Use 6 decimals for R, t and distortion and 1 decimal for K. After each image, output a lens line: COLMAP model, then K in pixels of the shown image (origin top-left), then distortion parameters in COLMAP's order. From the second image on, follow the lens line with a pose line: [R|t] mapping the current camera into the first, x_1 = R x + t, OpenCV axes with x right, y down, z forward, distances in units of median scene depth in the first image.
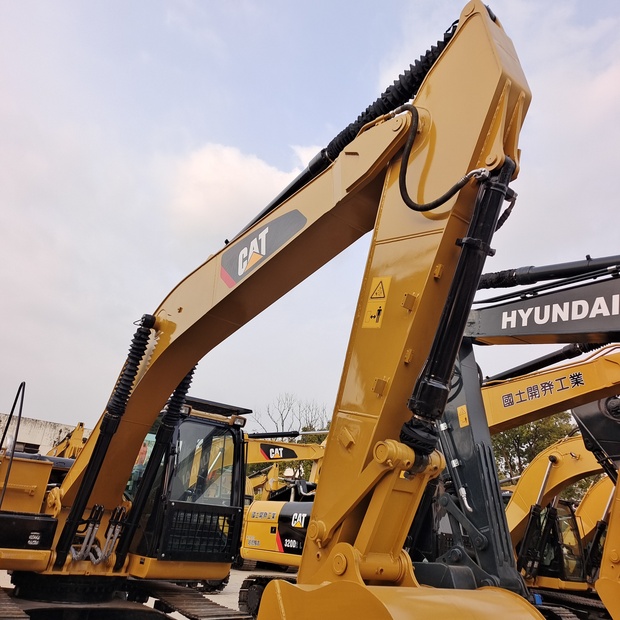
lens RADIAL K [[561.7, 0, 316.9], [0, 561.7, 311.9], [0, 0, 1]] dist [0.043126, 0.010522]
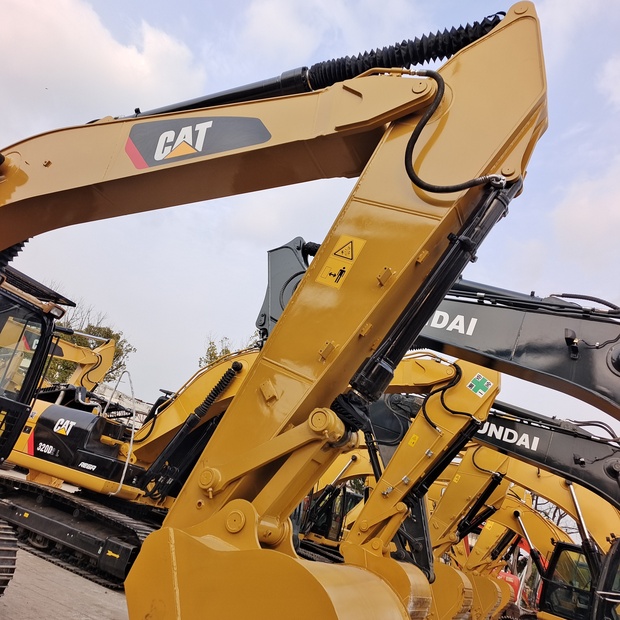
lens RADIAL K [[563.6, 0, 314.8], [0, 563.6, 310.5], [0, 0, 1]] dist [0.053907, 0.000202]
pose [[0.870520, 0.319133, 0.374632, -0.140163], [-0.359094, 0.932439, 0.040109, 0.020283], [-0.336521, -0.169444, 0.926306, 0.075514]]
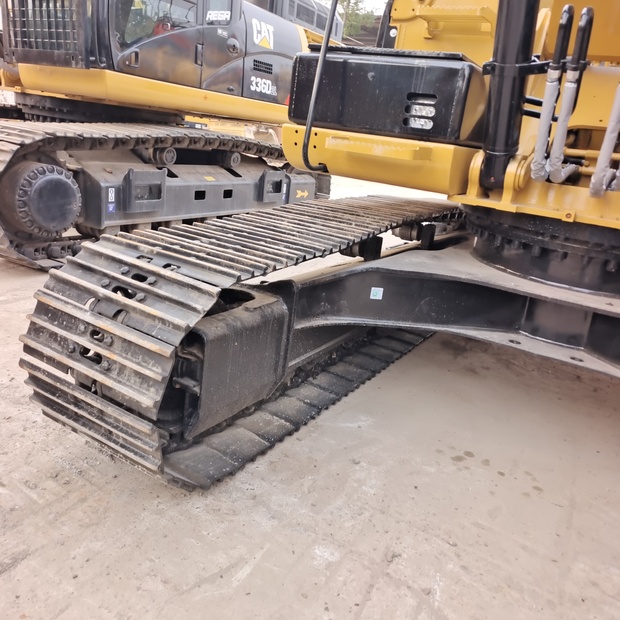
lens RADIAL K [[555.9, 0, 310.0], [0, 555.9, 310.0], [0, 0, 1]] dist [0.015525, 0.011961]
pose [[0.347354, 0.247677, -0.904434, -0.120902], [0.255909, 0.902842, 0.345524, 0.343097], [0.902139, -0.351472, 0.250223, 0.734995]]
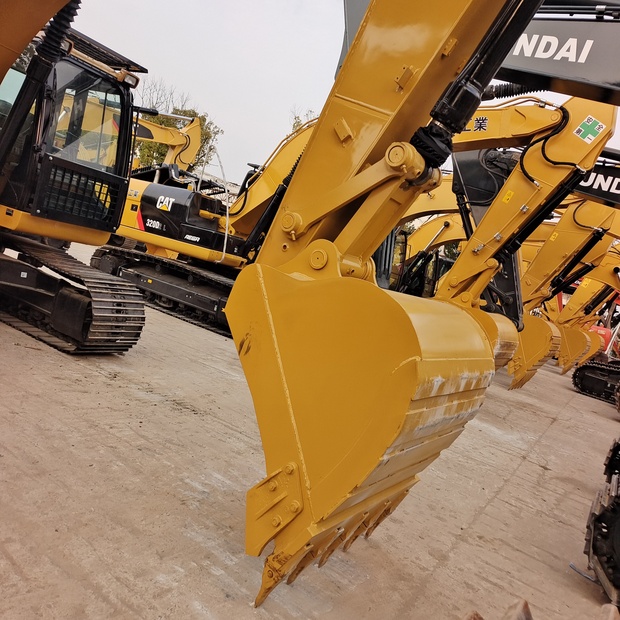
lens RADIAL K [[561.7, 0, 316.9], [0, 561.7, 311.9], [0, 0, 1]] dist [0.043126, 0.010522]
pose [[0.939286, 0.129485, 0.317765, -0.117979], [-0.268460, 0.854072, 0.445523, 0.045283], [-0.213706, -0.503781, 0.836980, 0.073118]]
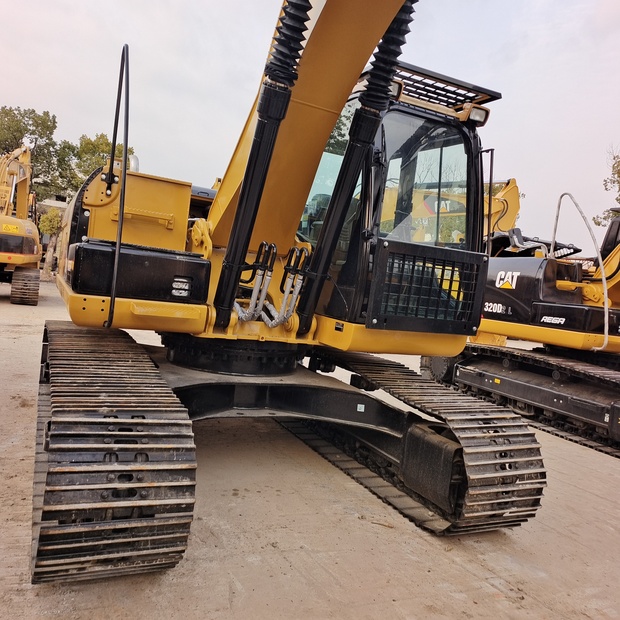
lens RADIAL K [[563.0, 0, 316.4], [0, 563.0, 309.1], [0, 0, 1]] dist [0.026678, 0.013526]
pose [[0.976114, 0.036211, -0.214218, -0.194650], [0.049985, 0.922130, 0.383637, 0.170886], [0.211429, -0.385182, 0.898294, 0.423660]]
